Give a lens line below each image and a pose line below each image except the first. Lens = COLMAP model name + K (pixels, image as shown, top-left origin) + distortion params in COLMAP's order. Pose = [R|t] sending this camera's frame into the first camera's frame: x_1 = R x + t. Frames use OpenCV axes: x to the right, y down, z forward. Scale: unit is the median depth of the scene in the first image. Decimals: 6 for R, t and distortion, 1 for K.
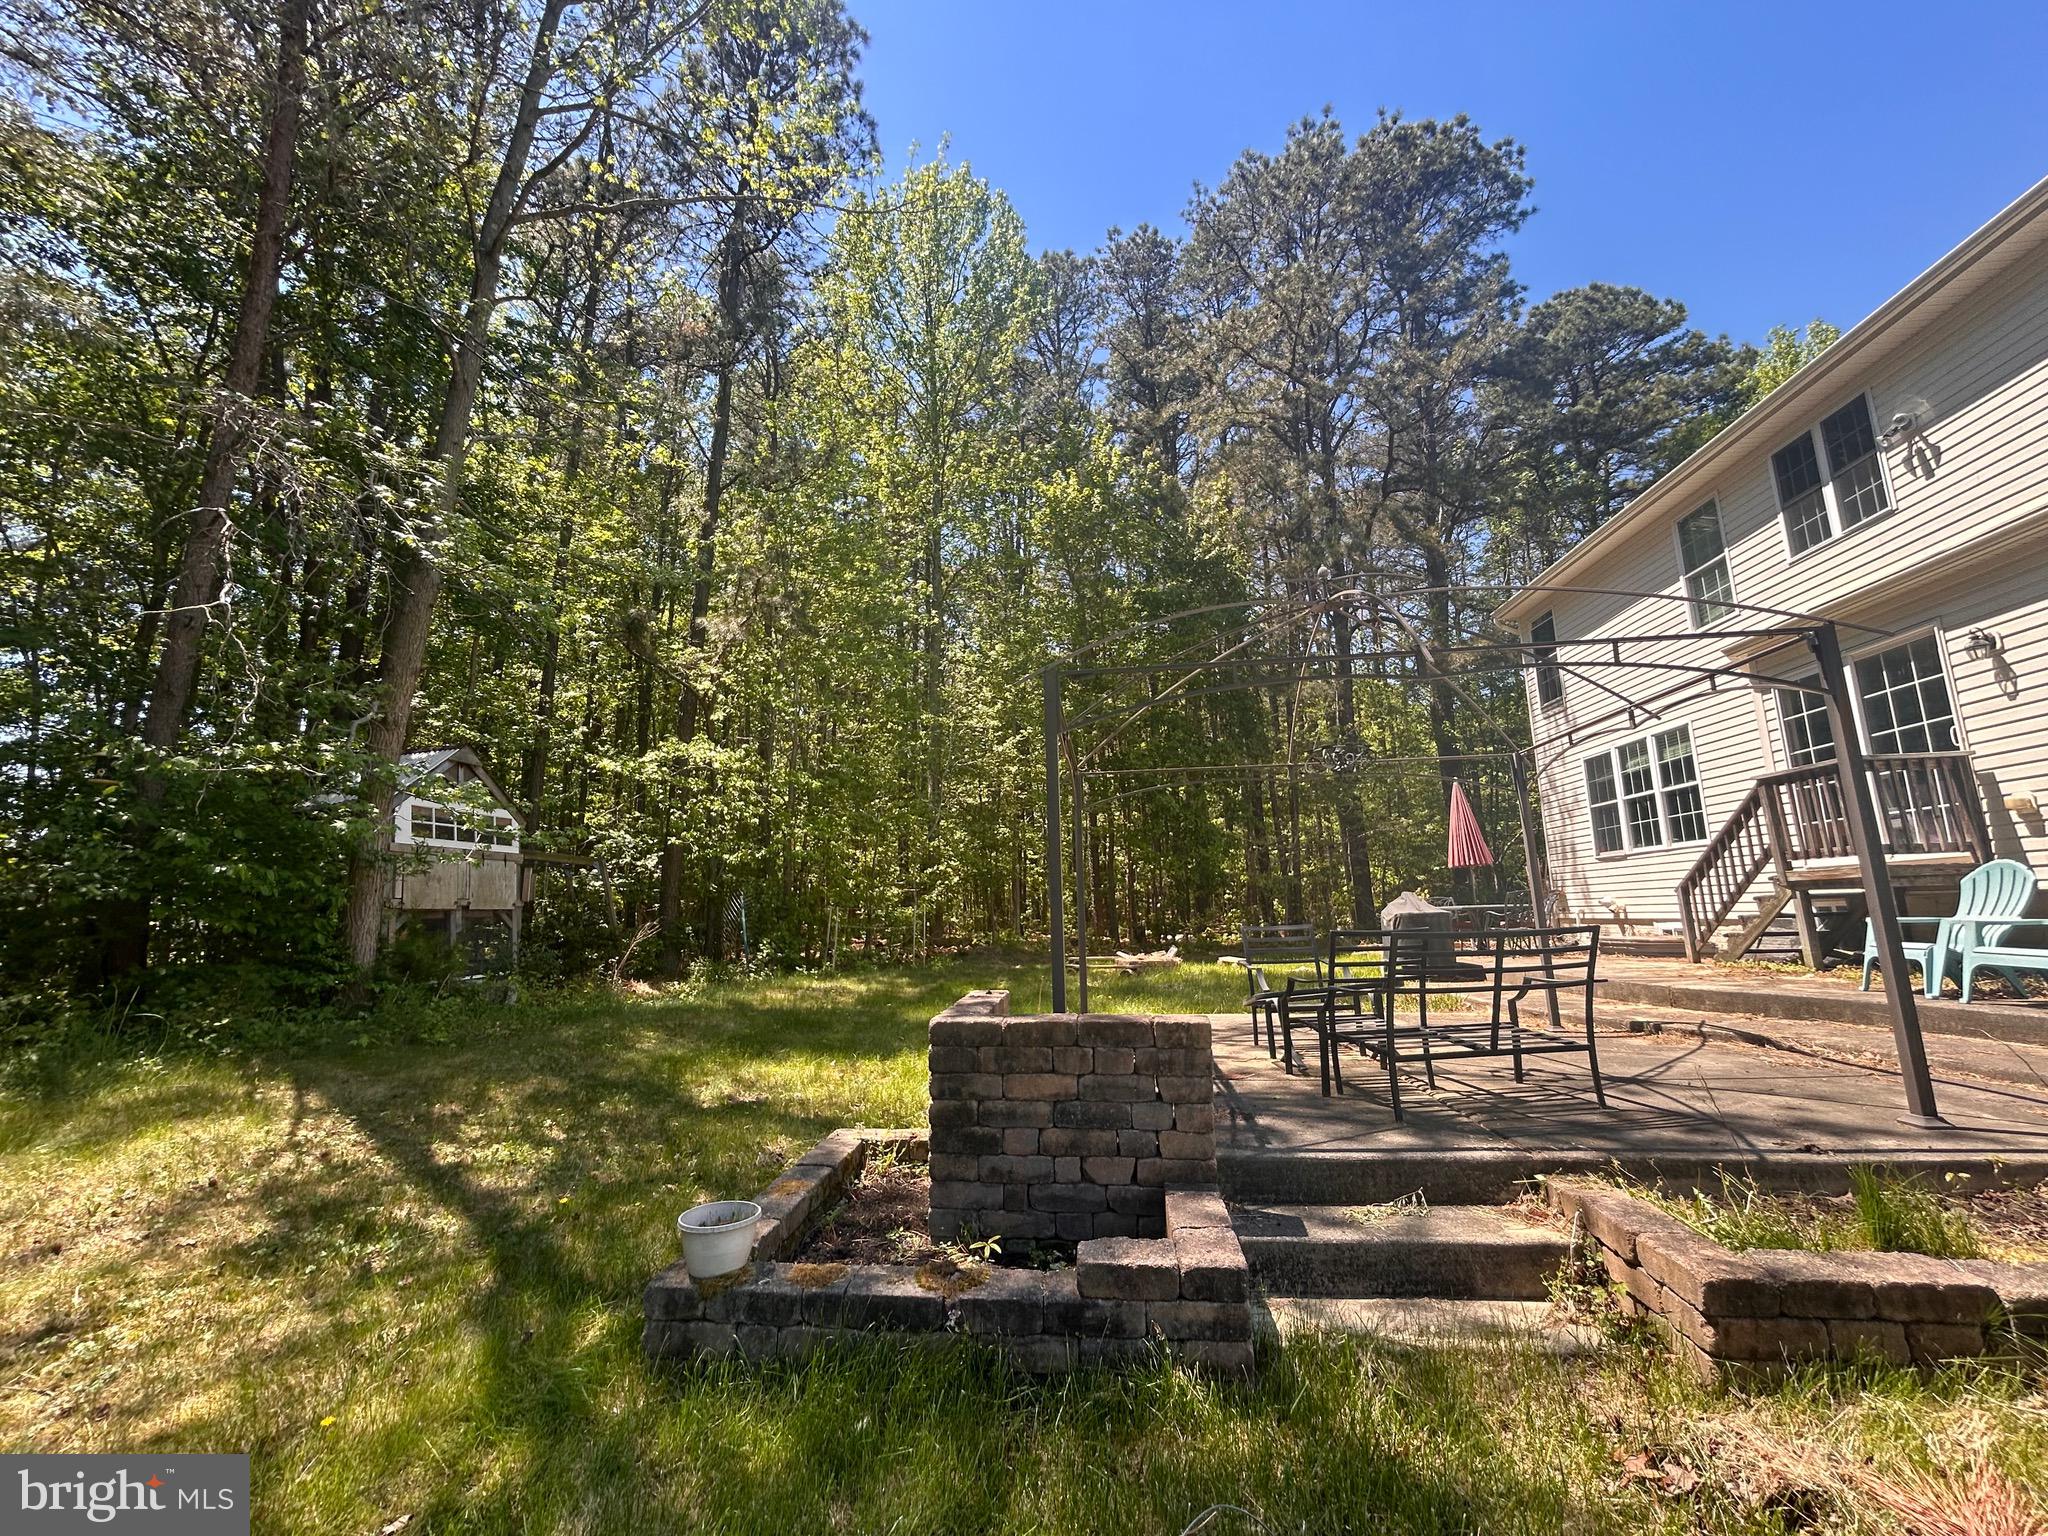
lens RADIAL K [[828.9, 0, 1026.2], [0, 828.9, 766.4], [0, 0, 1]] dist [0.000419, 0.000896]
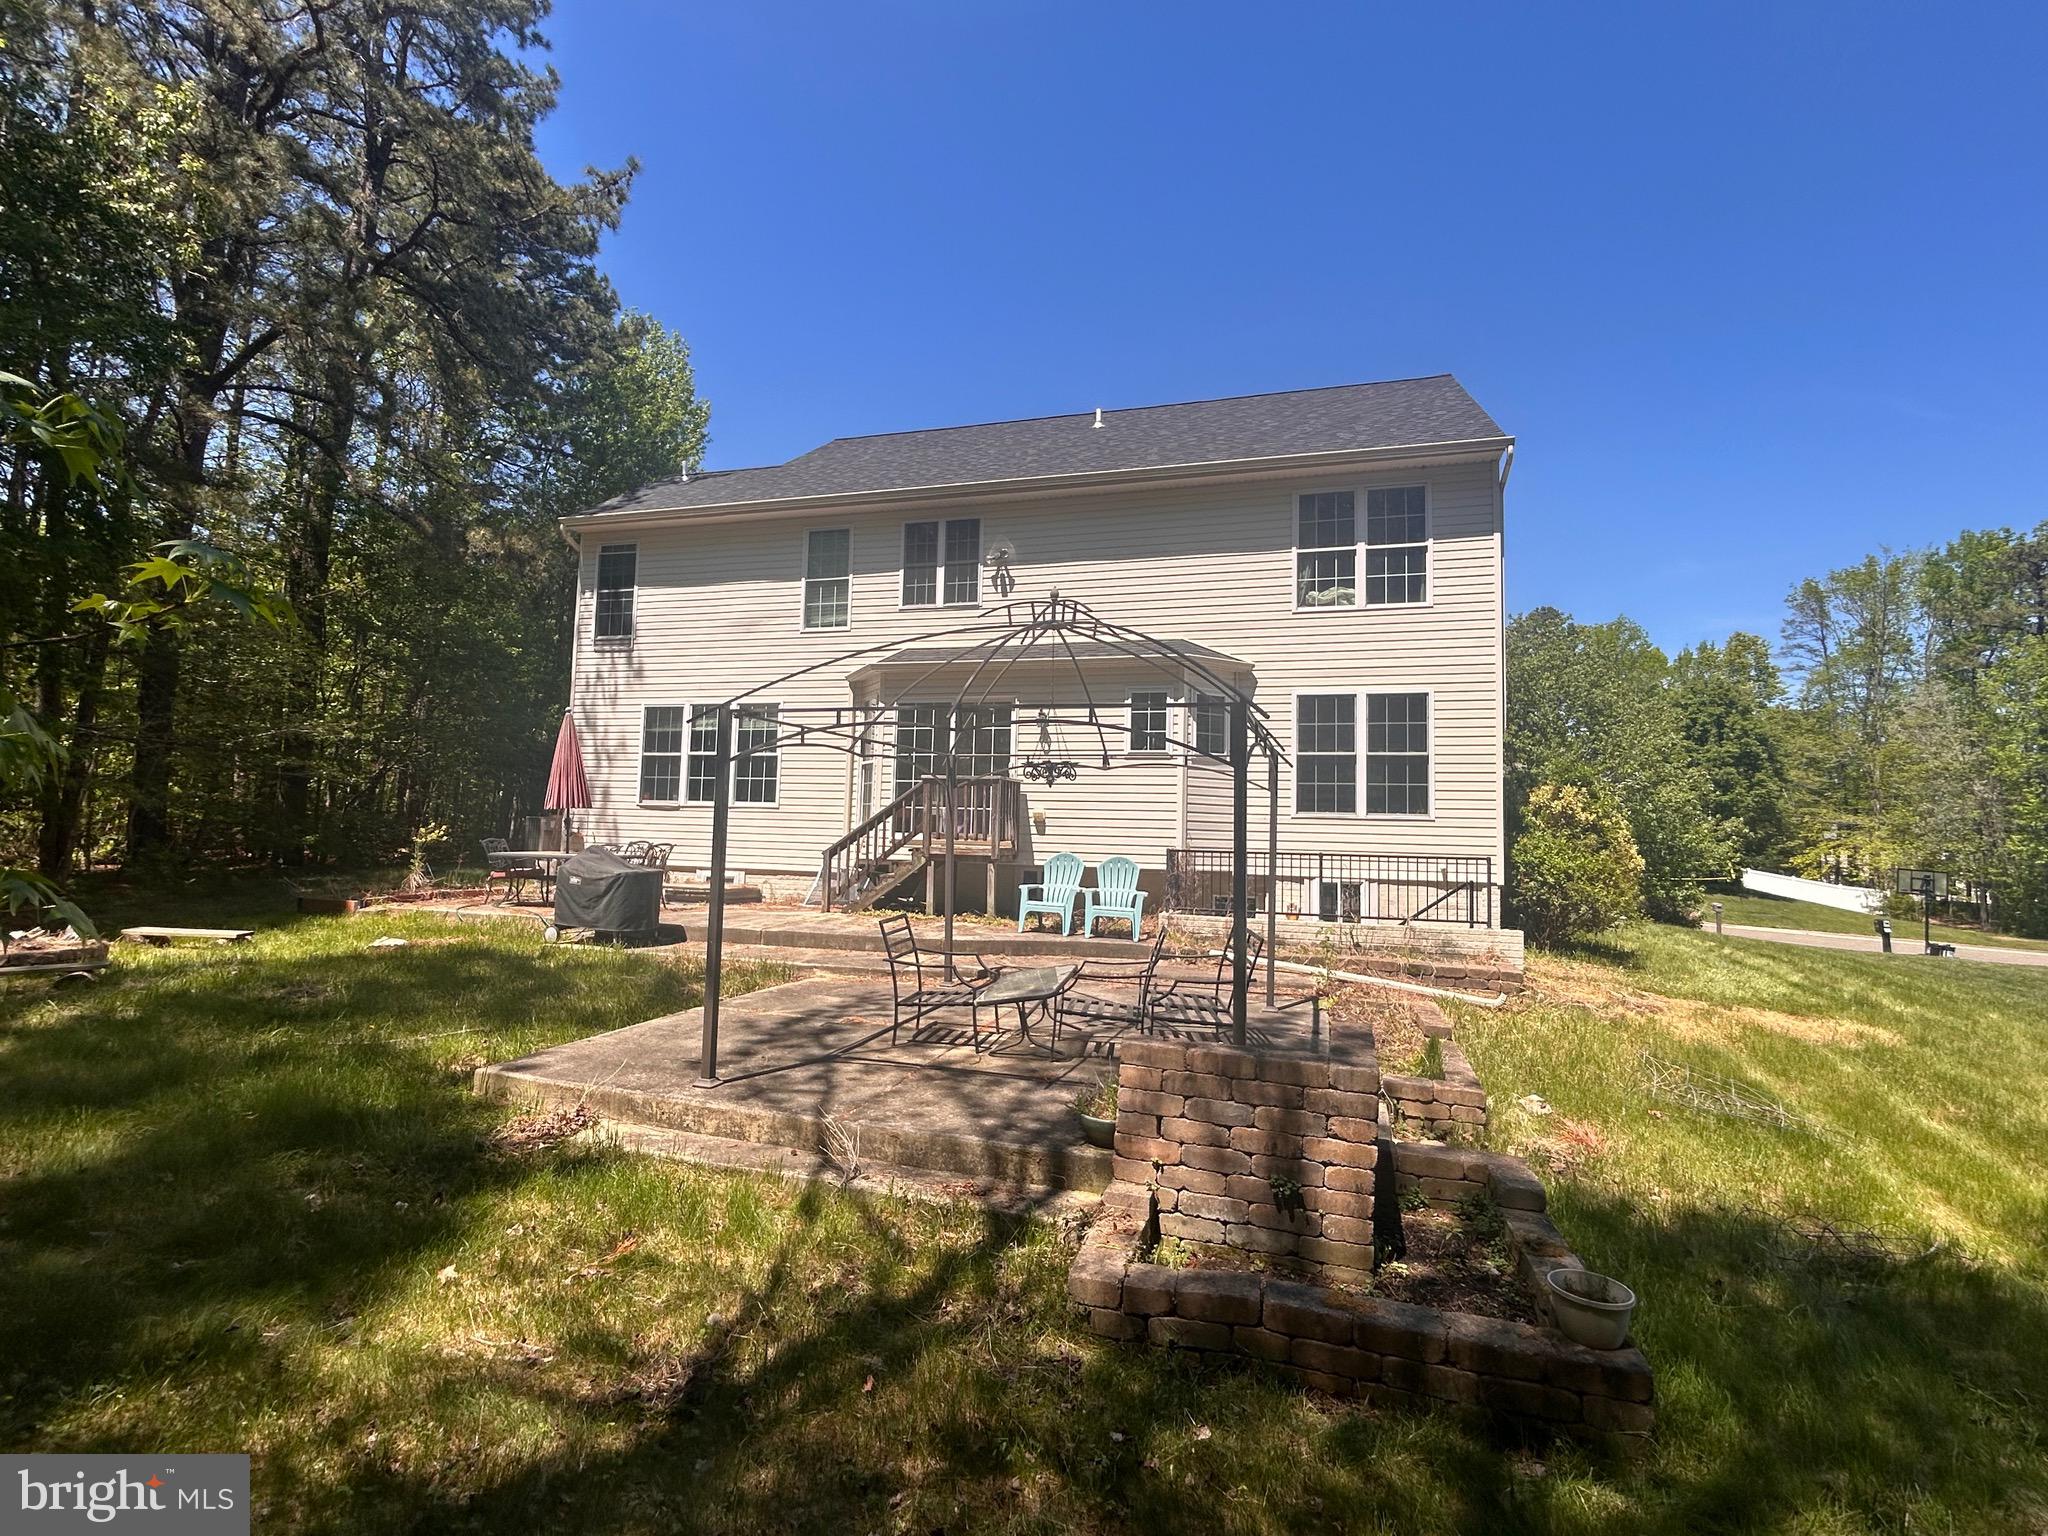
lens RADIAL K [[946.0, 0, 1019.9], [0, 946.0, 765.8], [0, 0, 1]] dist [0.007672, -0.000711]
pose [[0.196886, 0.087327, 0.976530, -0.536253], [-0.206585, 0.977359, -0.045749, 0.031999], [-0.958415, -0.192729, 0.210469, 0.486331]]
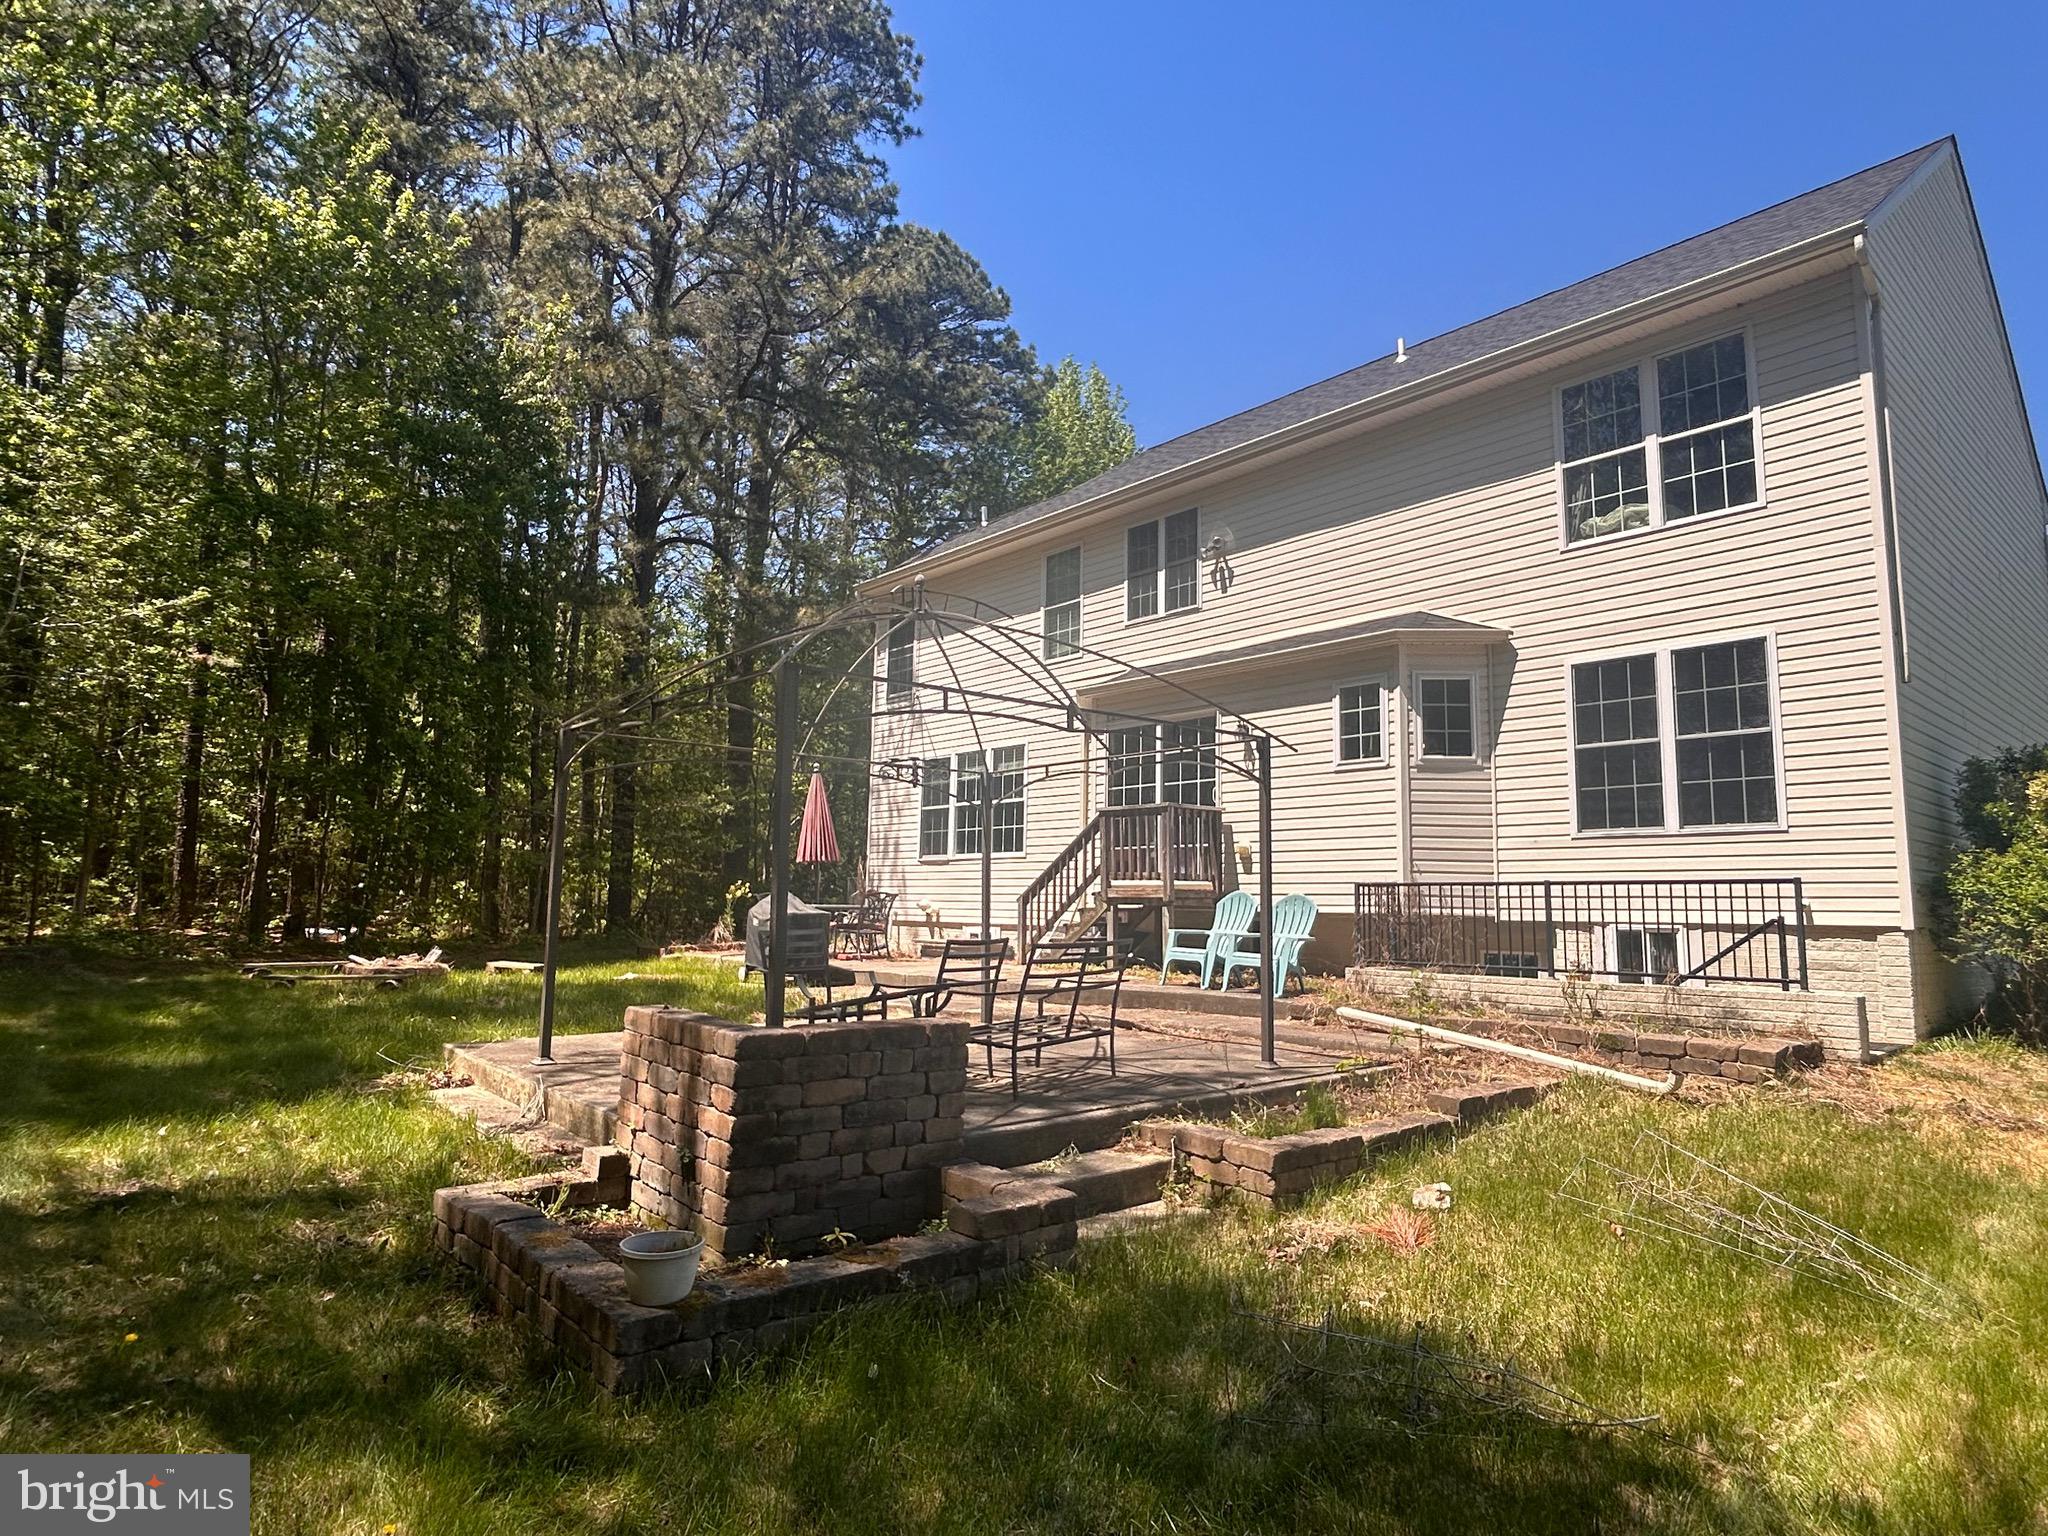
lens RADIAL K [[1145.0, 0, 1026.4], [0, 1145.0, 767.2], [0, 0, 1]] dist [0.007608, -0.001595]
pose [[0.684675, 0.114827, 0.719747, -0.337474], [-0.158778, 0.987293, -0.006470, -0.016117], [-0.711344, -0.109850, 0.694206, -0.044647]]
